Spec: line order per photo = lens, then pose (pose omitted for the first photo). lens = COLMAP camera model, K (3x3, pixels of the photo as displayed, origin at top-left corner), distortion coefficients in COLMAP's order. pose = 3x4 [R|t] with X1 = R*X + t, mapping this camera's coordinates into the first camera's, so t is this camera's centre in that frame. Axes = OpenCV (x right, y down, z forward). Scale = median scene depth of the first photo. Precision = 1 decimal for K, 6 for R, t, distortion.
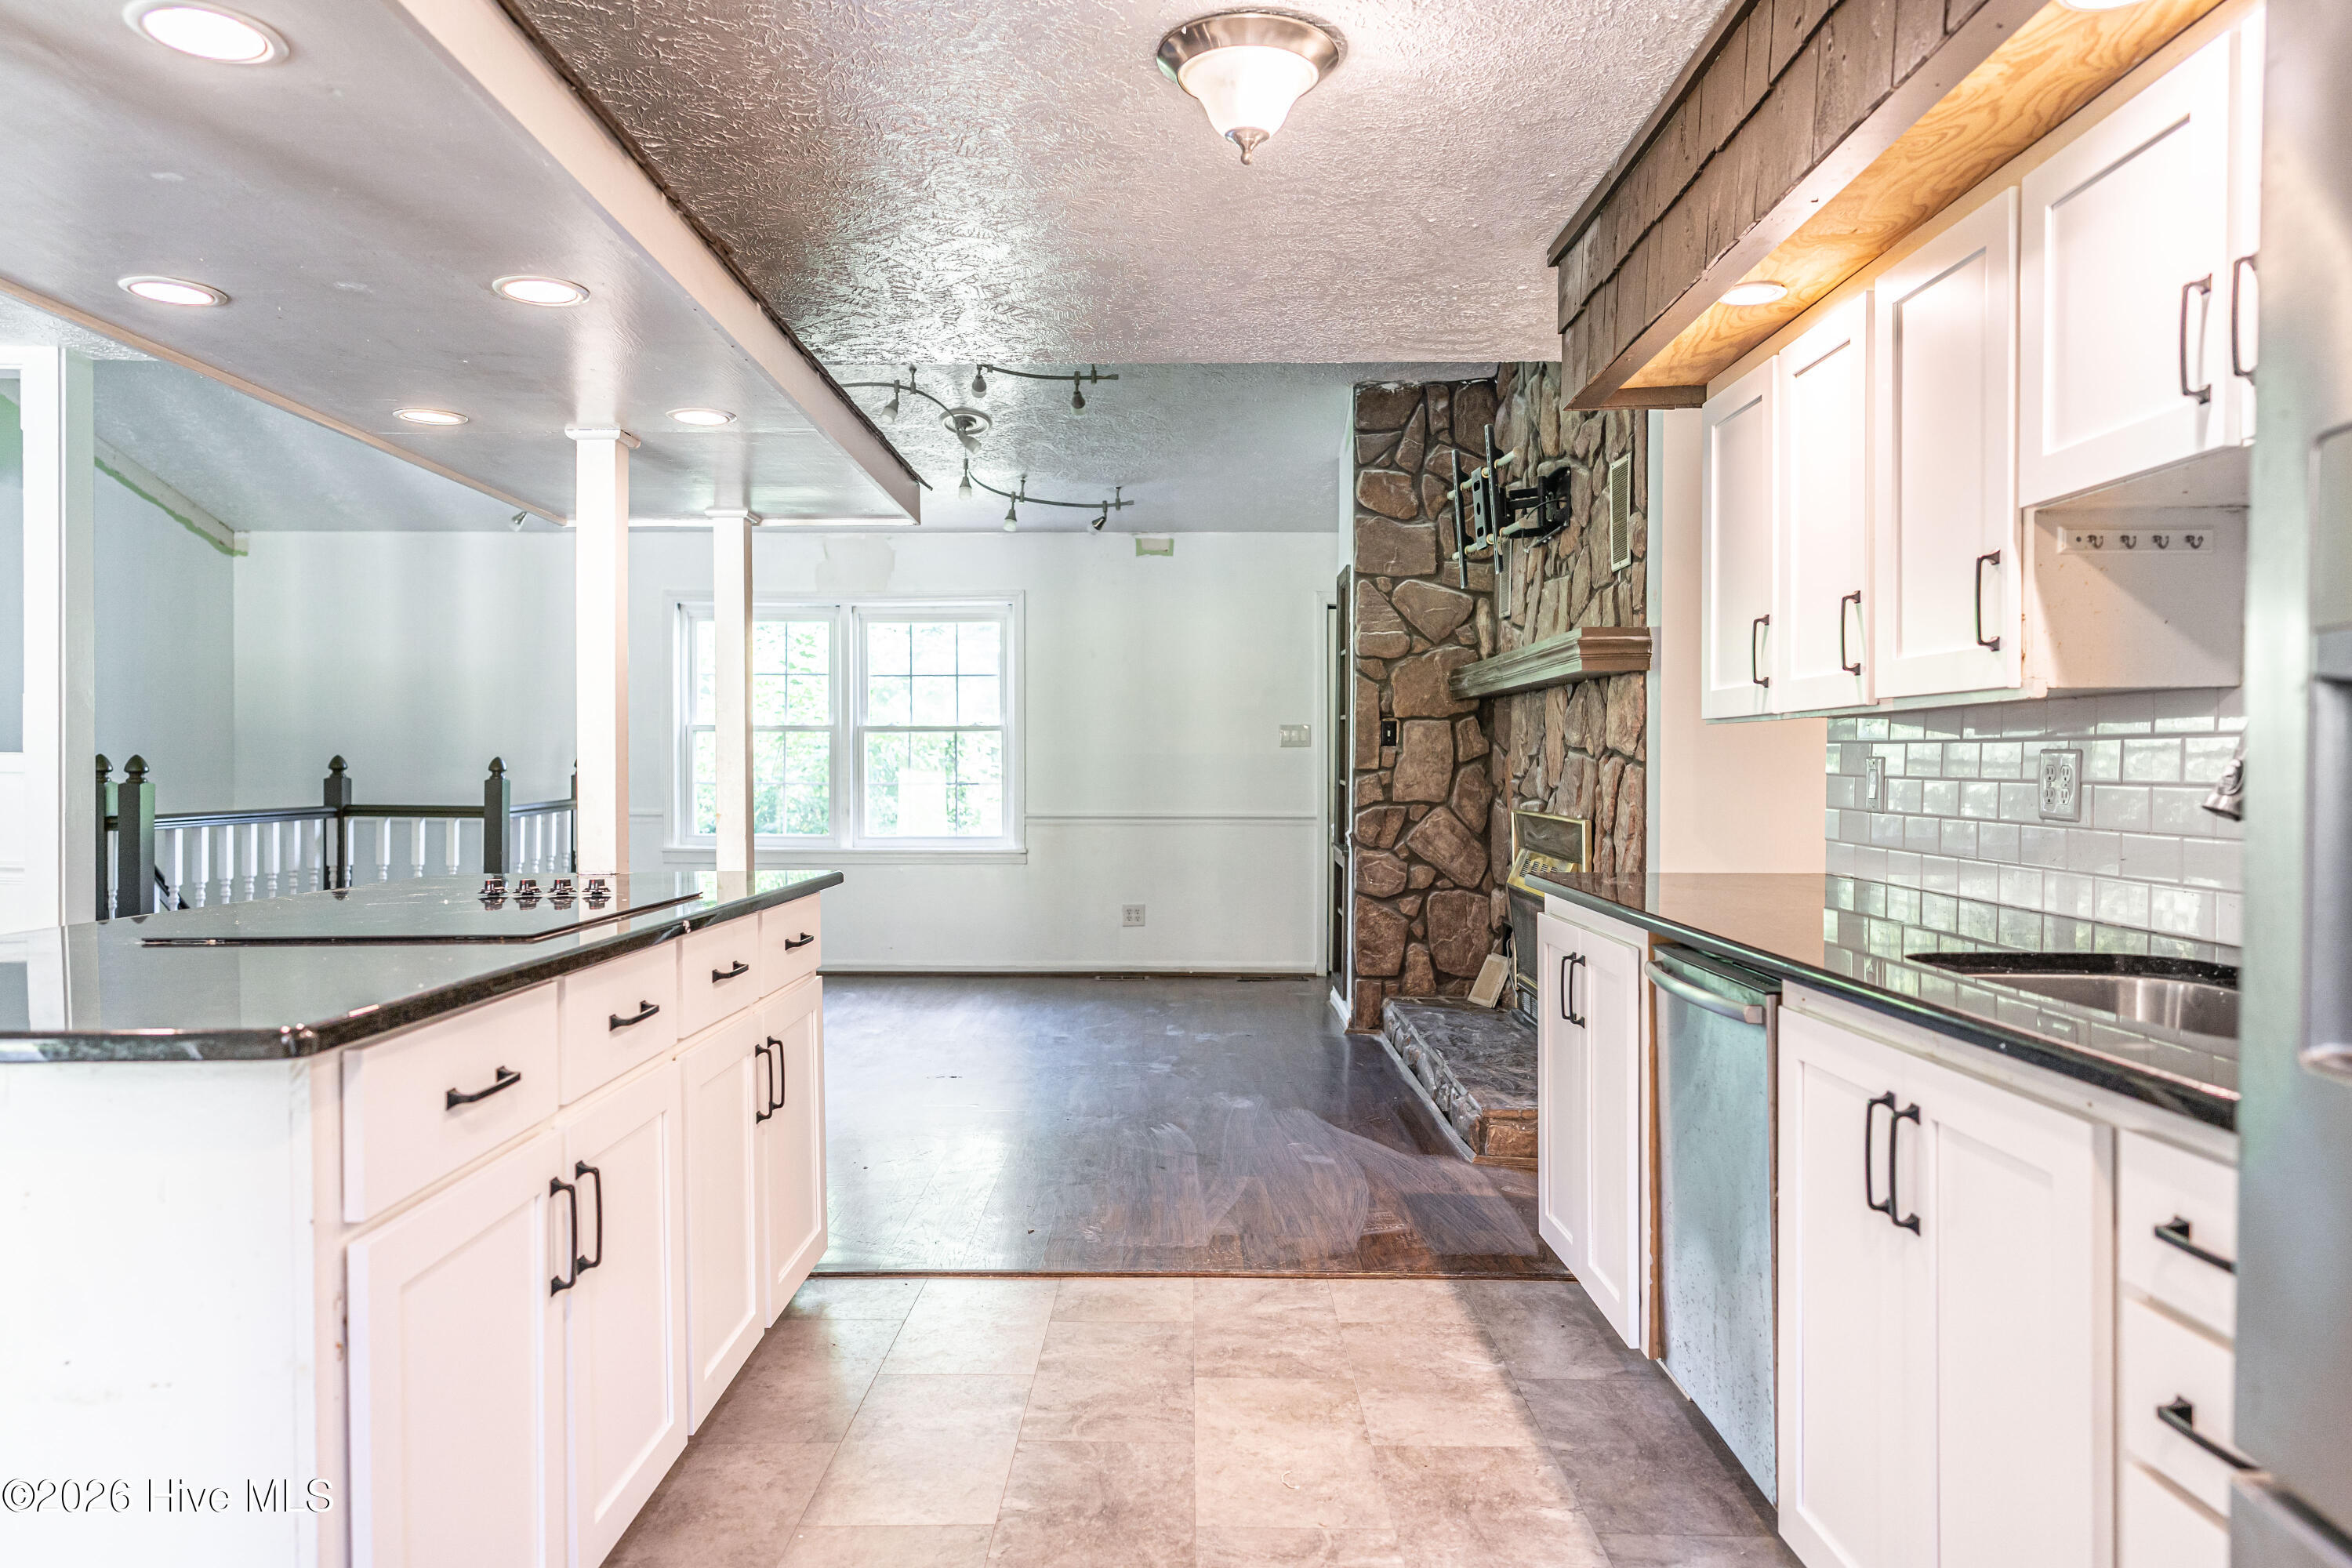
lens RADIAL K [[1561.4, 0, 1168.5], [0, 1561.4, 781.9], [0, 0, 1]] dist [0.002357, 0.002648]
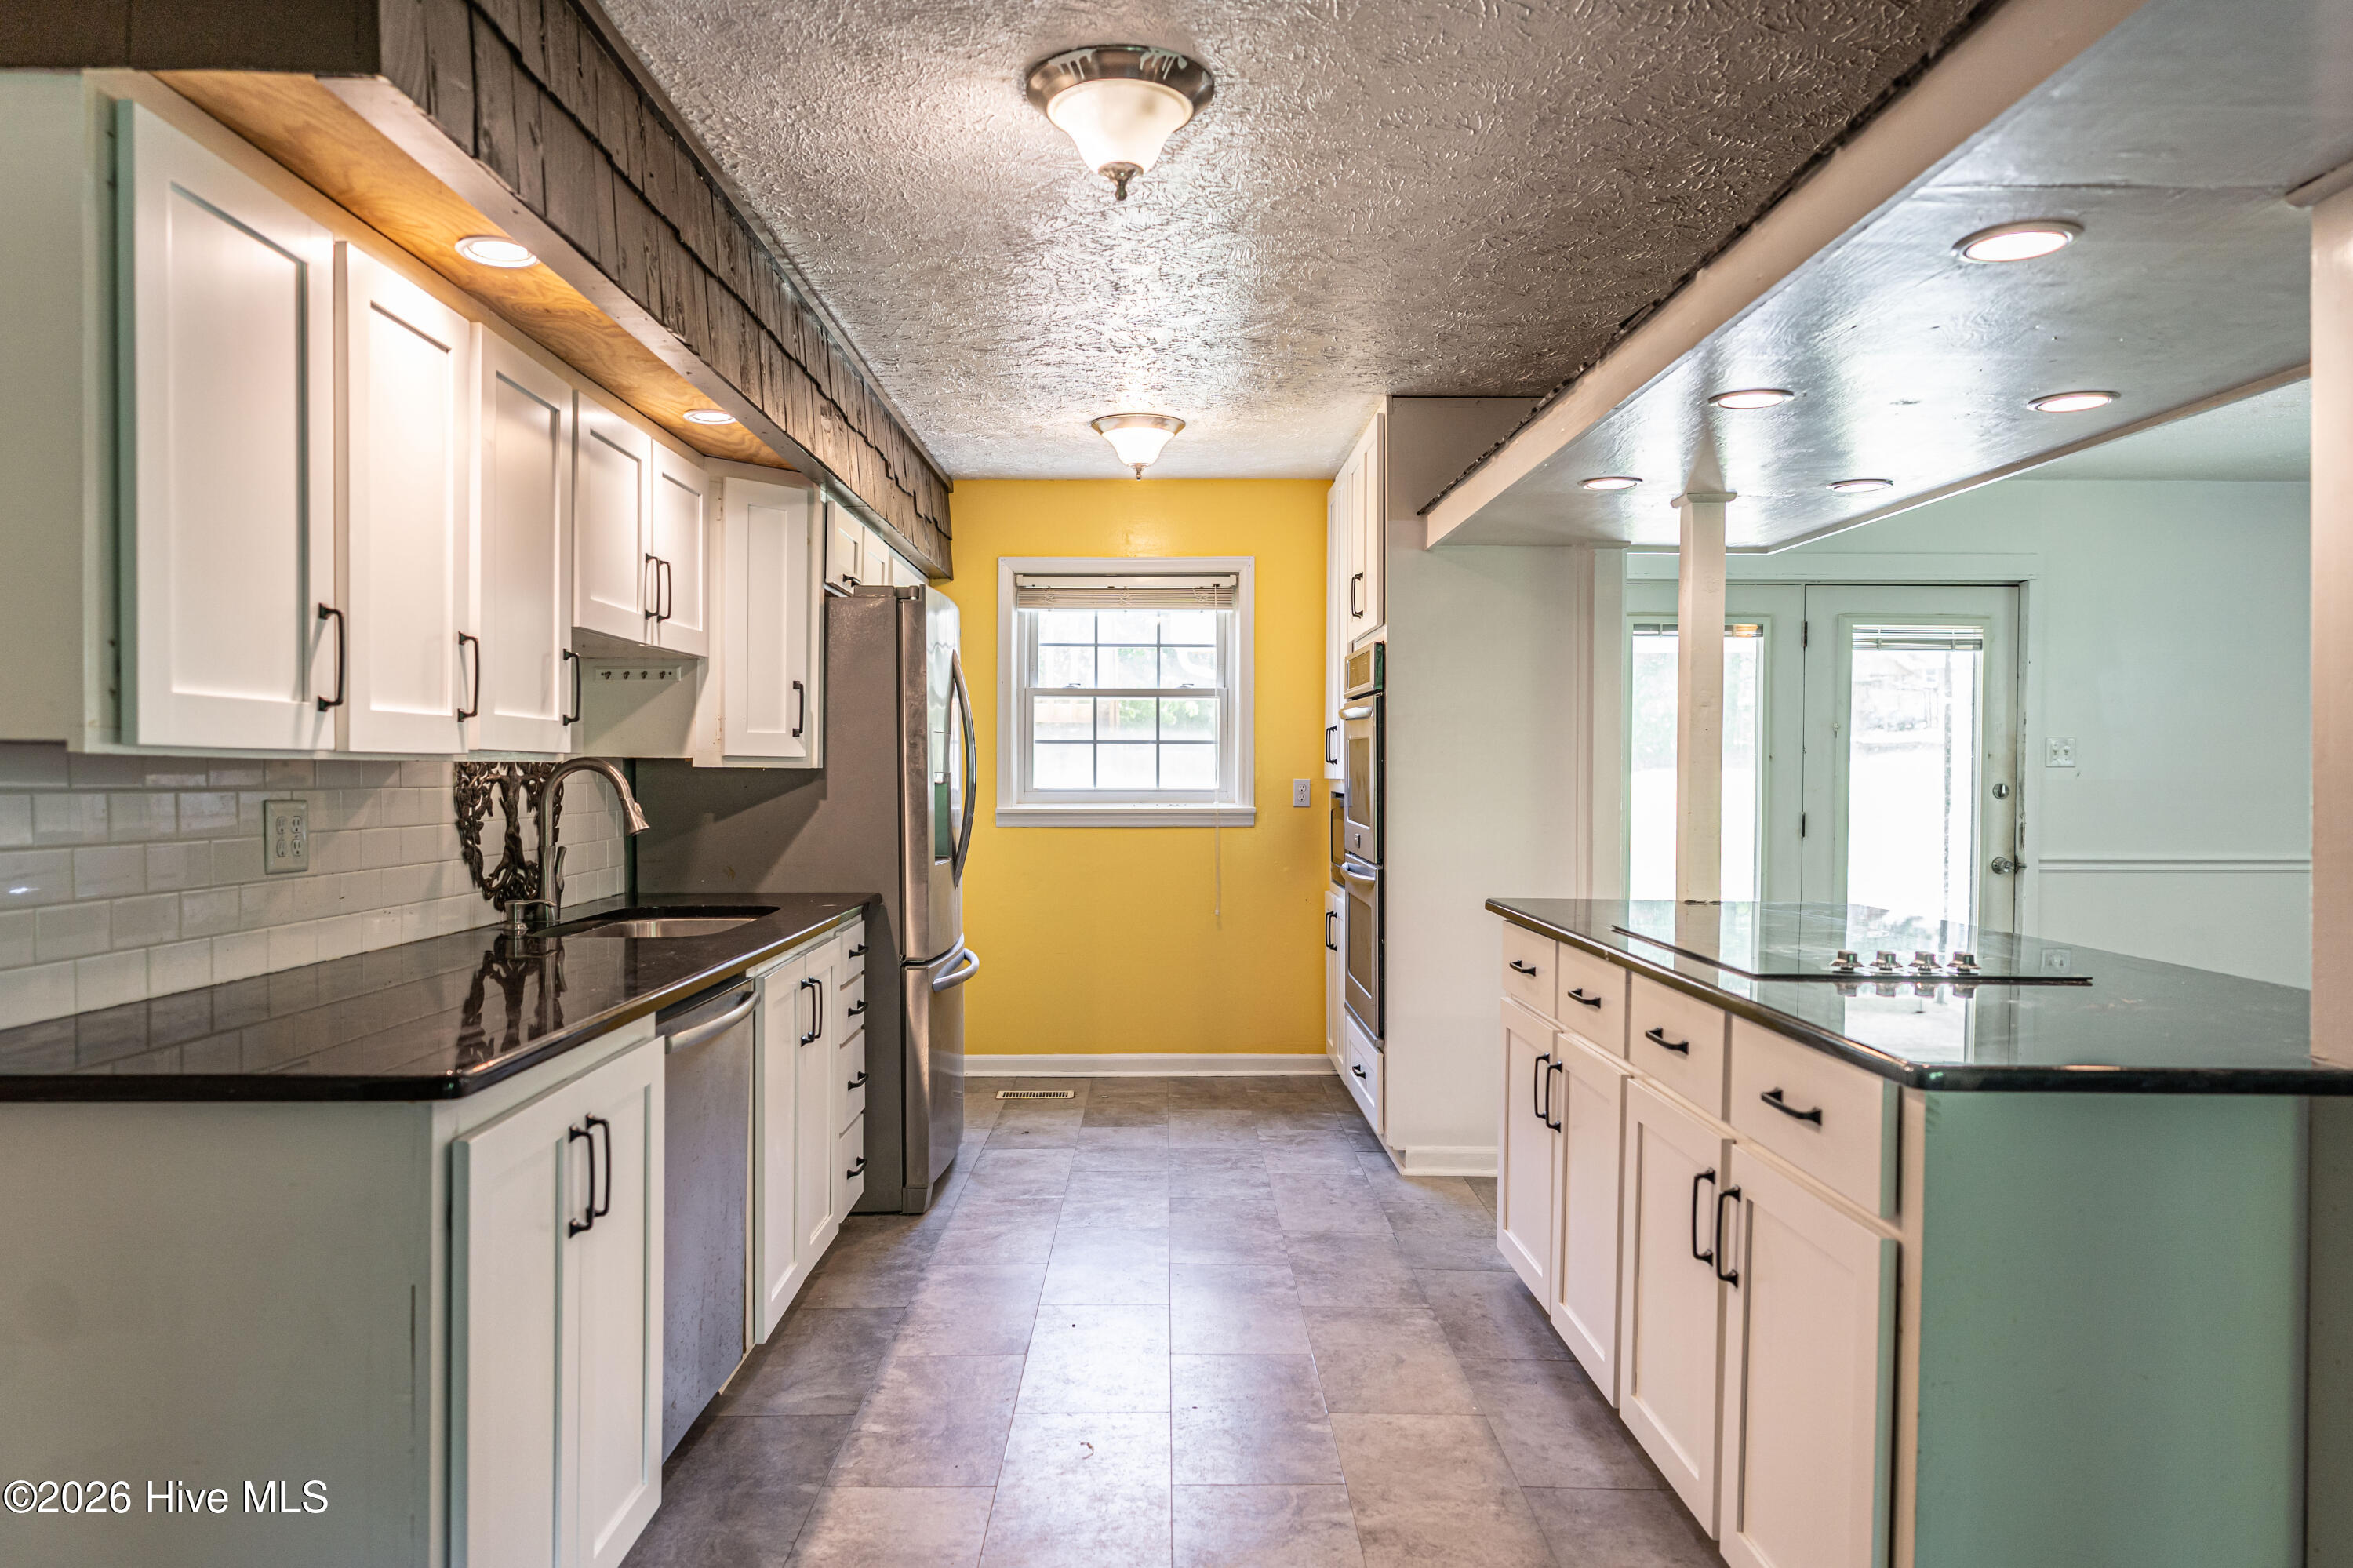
lens RADIAL K [[1562.1, 0, 1169.0], [0, 1562.1, 781.9], [0, 0, 1]] dist [0.002357, 0.002648]
pose [[-0.999877, -0.001701, -0.015560, 0.035151], [-0.001939, 0.999881, 0.015274, -0.050163], [0.015532, 0.015302, -0.999762, 2.054299]]
